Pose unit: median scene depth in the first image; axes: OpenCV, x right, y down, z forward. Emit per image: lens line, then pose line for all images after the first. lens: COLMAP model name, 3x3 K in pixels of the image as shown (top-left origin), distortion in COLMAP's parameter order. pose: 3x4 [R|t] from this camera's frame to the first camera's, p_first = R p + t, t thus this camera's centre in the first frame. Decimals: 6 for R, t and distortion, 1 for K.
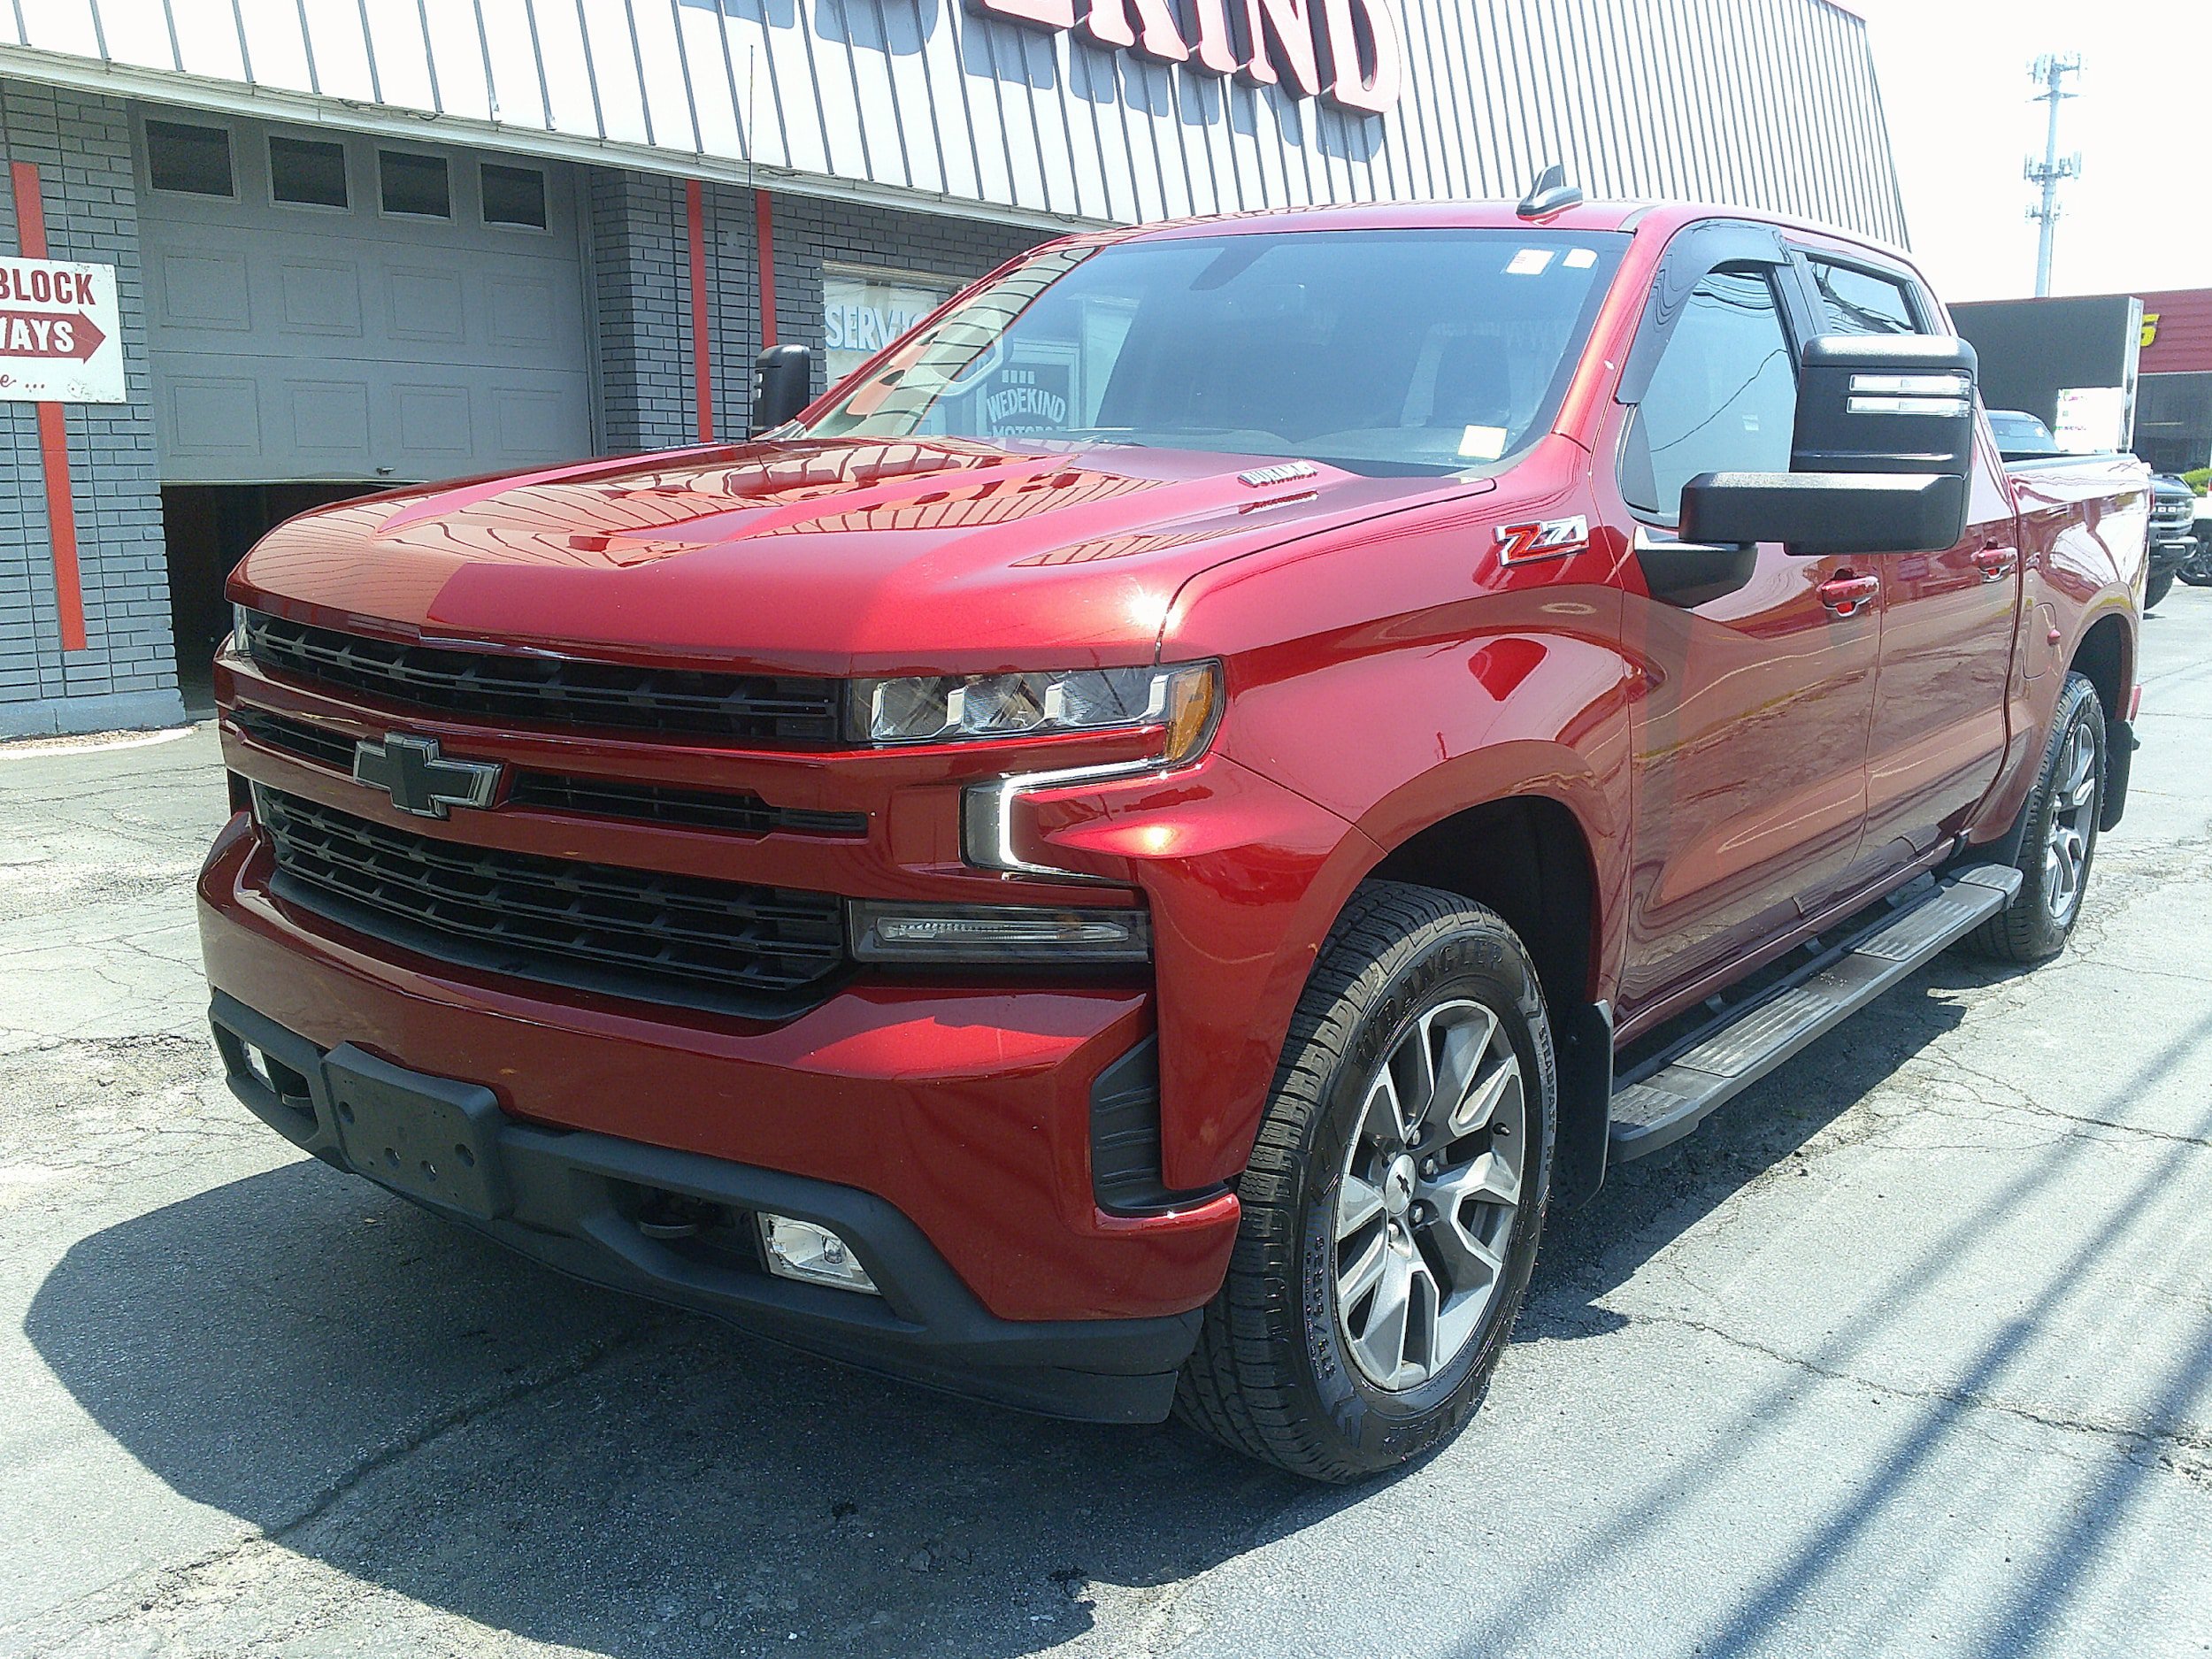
lens RADIAL K [[2058.0, 0, 1103.6], [0, 2058.0, 839.3], [0, 0, 1]] dist [0.142164, -0.316274]
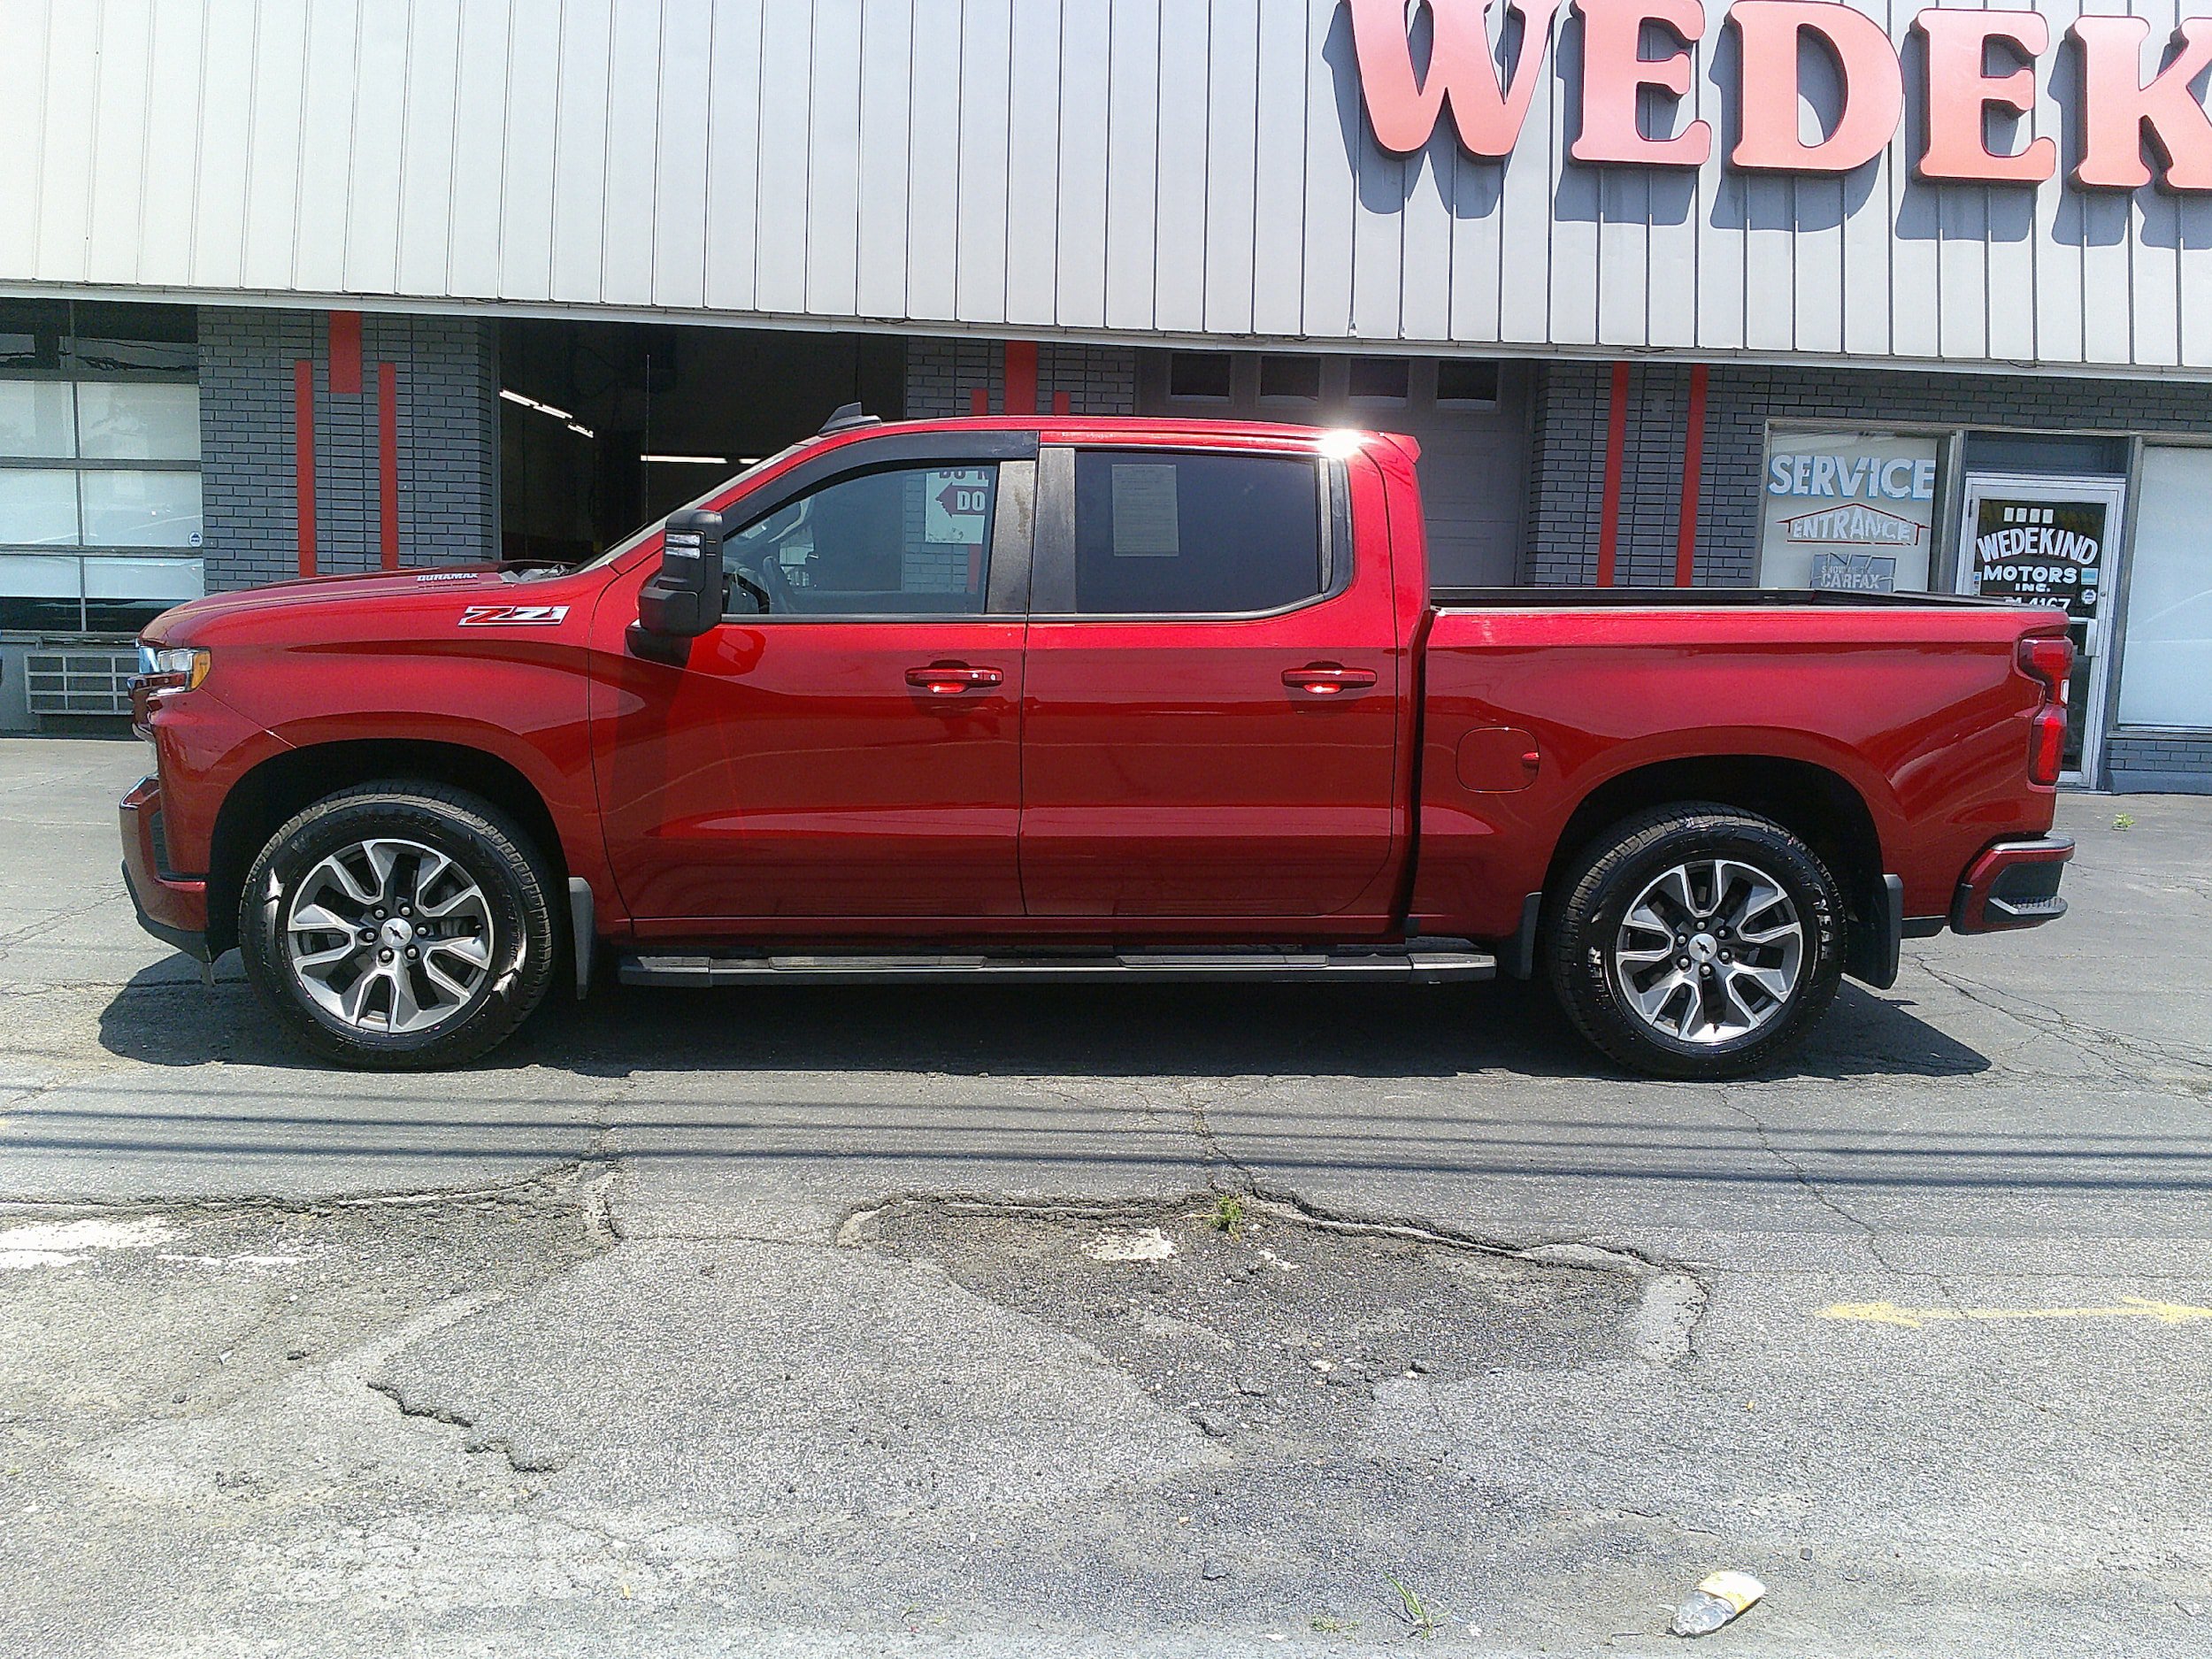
lens RADIAL K [[2054.8, 0, 1100.2], [0, 2054.8, 824.4], [0, 0, 1]] dist [0.108016, -0.248826]
pose [[0.655350, 0.104068, -0.748122, 1.801601], [-0.158143, 0.987415, -0.001177, -0.034975], [0.738585, 0.119082, 0.663560, 0.145884]]
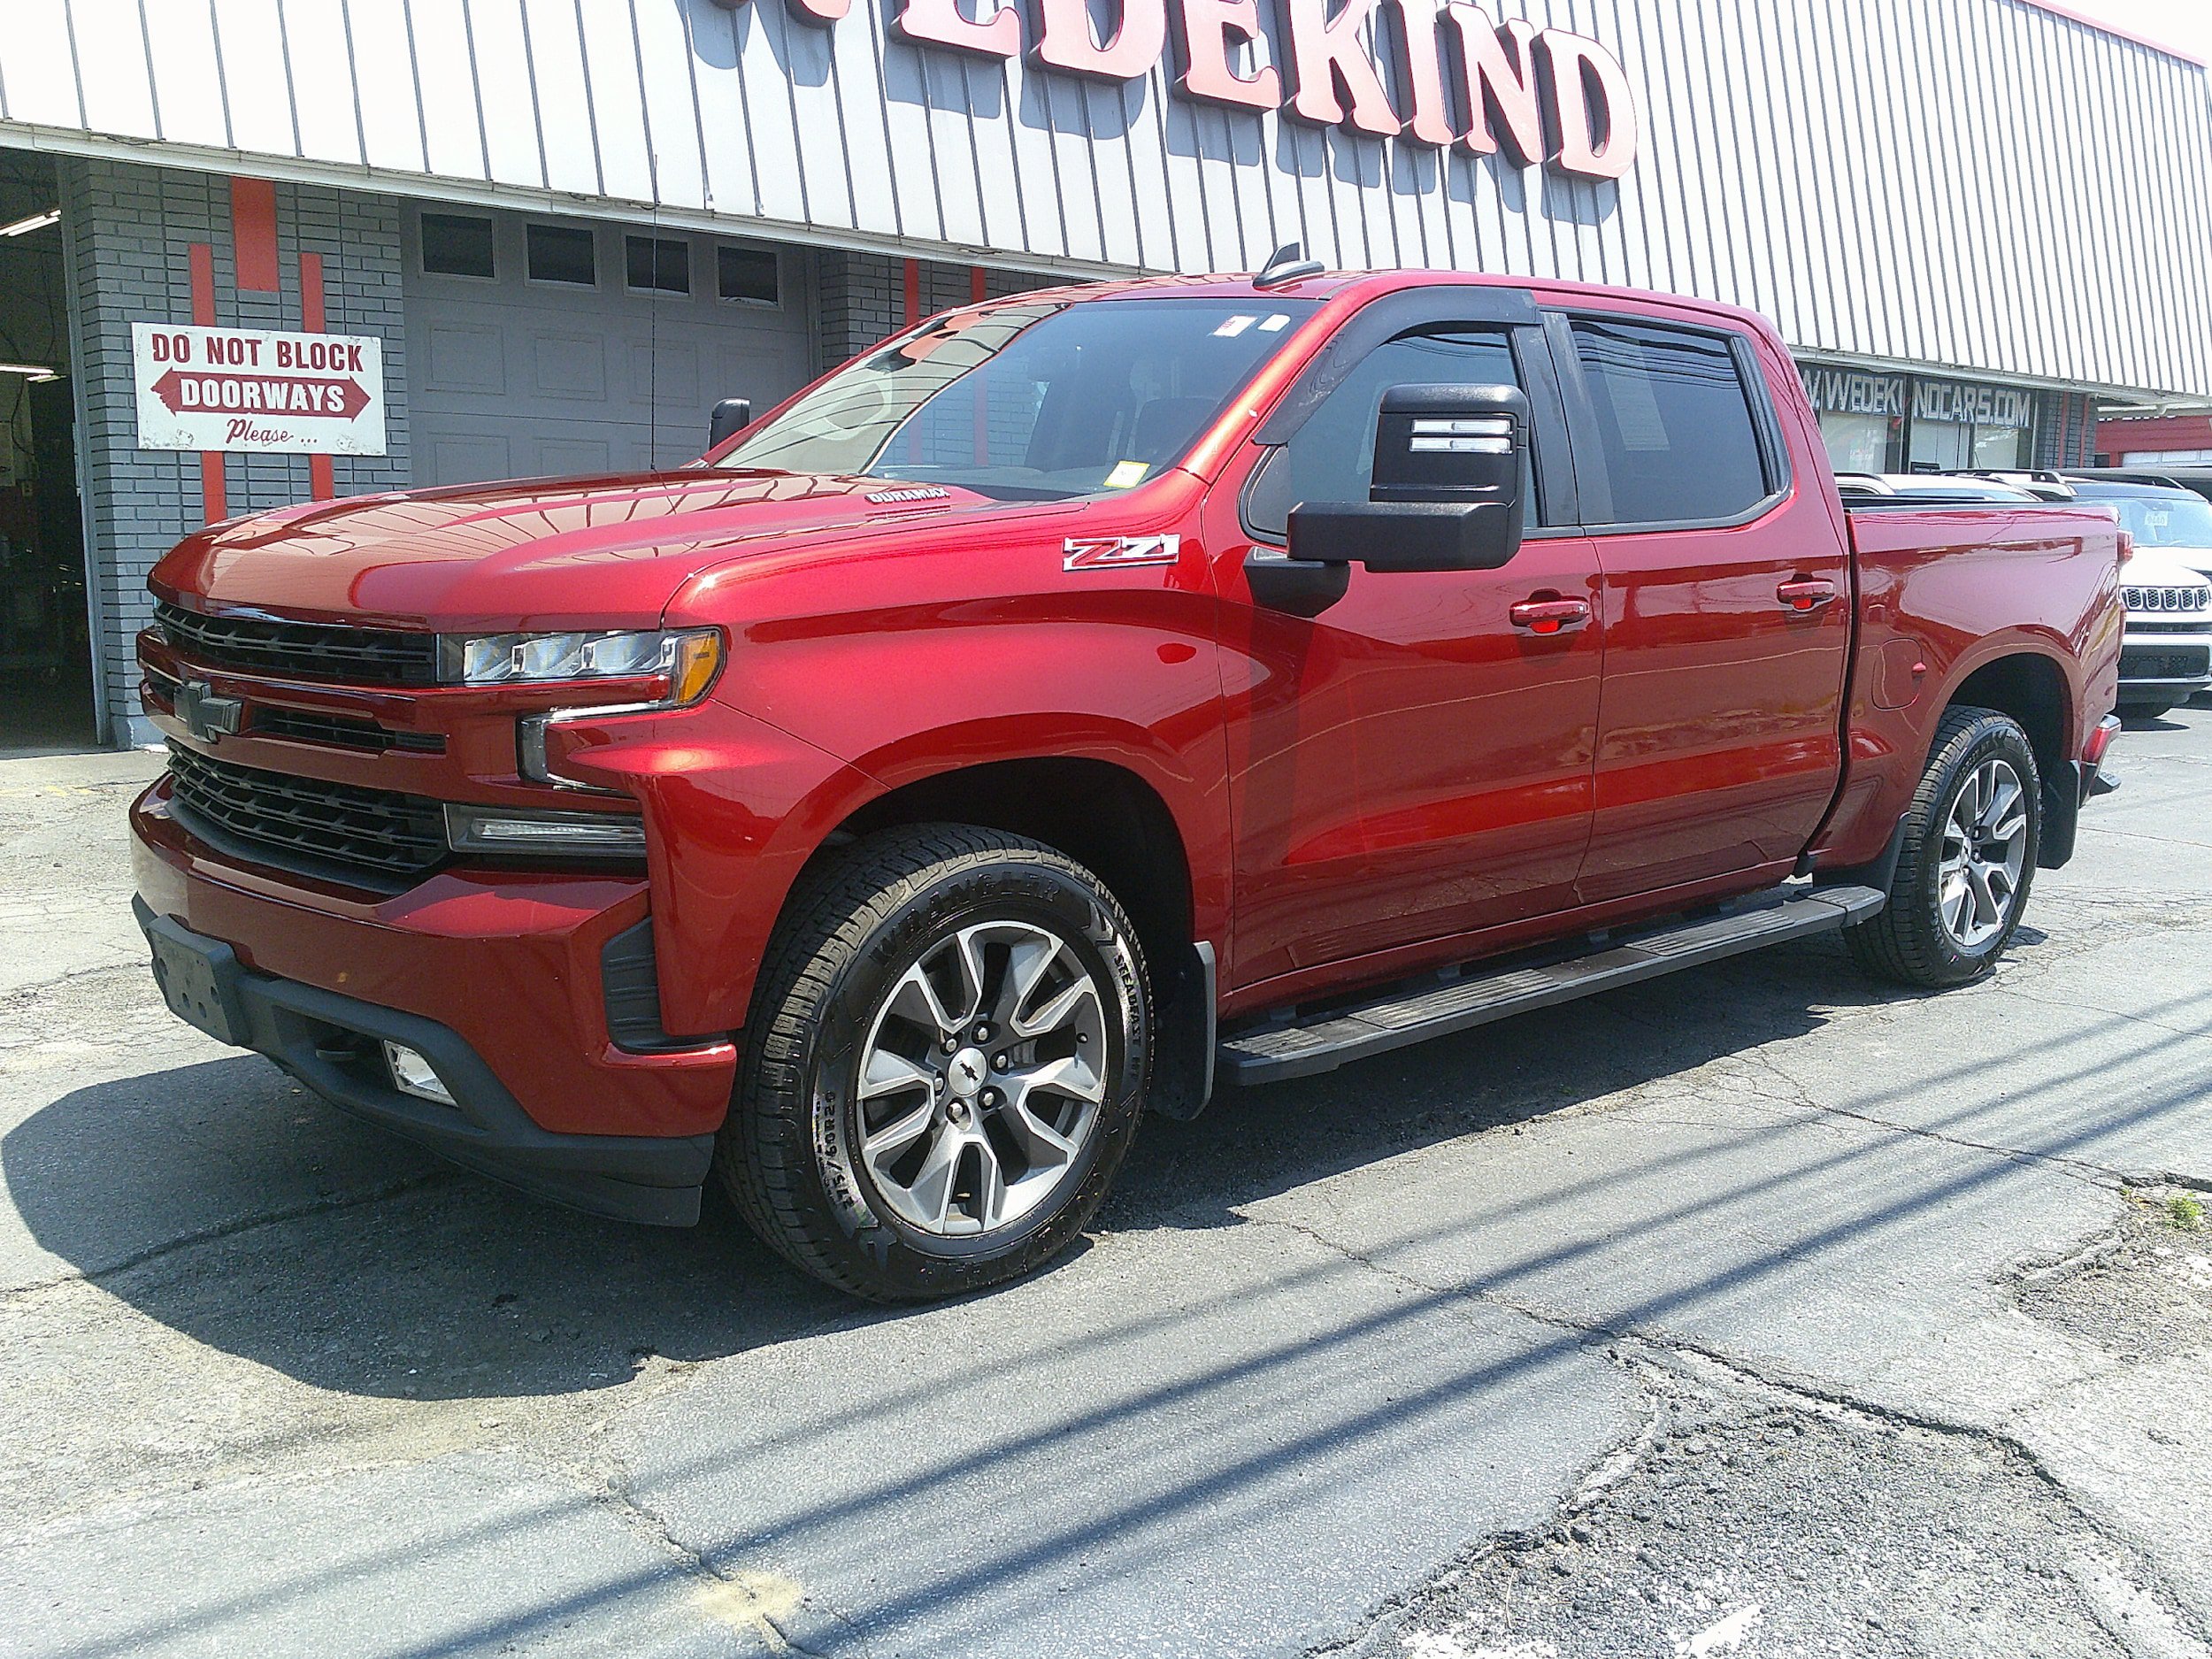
lens RADIAL K [[2054.8, 0, 1100.2], [0, 2054.8, 824.4], [0, 0, 1]] dist [0.108016, -0.248826]
pose [[0.983183, 0.031898, -0.179818, 0.380812], [-0.038124, 0.998784, -0.031270, 0.048594], [0.178602, 0.037600, 0.983203, -0.168045]]
